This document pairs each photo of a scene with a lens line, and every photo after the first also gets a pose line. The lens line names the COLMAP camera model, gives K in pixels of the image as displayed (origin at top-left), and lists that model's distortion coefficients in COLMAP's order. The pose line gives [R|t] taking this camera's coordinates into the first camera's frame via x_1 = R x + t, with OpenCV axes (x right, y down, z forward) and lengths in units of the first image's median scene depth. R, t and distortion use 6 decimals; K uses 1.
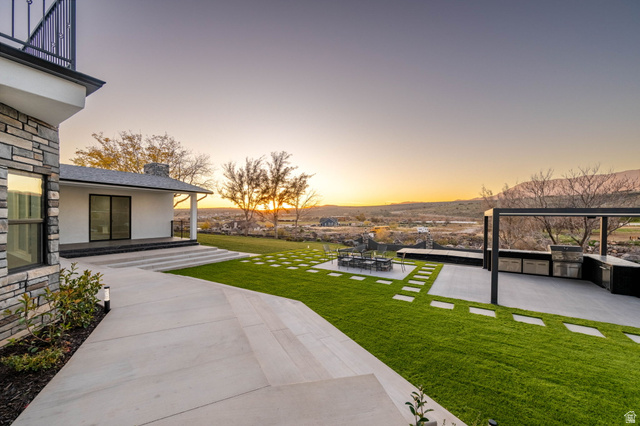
lens RADIAL K [[254.1, 0, 322.4], [0, 254.1, 214.9], [0, 0, 1]] dist [0.000924, -0.000096]
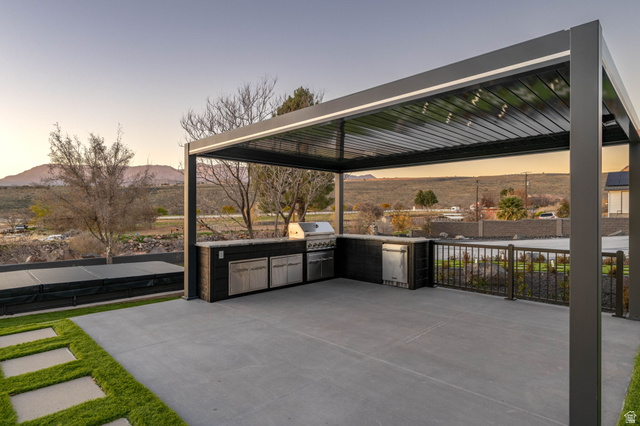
lens RADIAL K [[361.3, 0, 320.3], [0, 361.3, 212.7], [0, 0, 1]] dist [-0.000416, -0.000041]
pose [[0.237185, -0.009064, 0.971422, 0.194197], [0.004773, 0.999955, 0.008165, 0.090541], [-0.971453, 0.002700, 0.237217, 0.760842]]
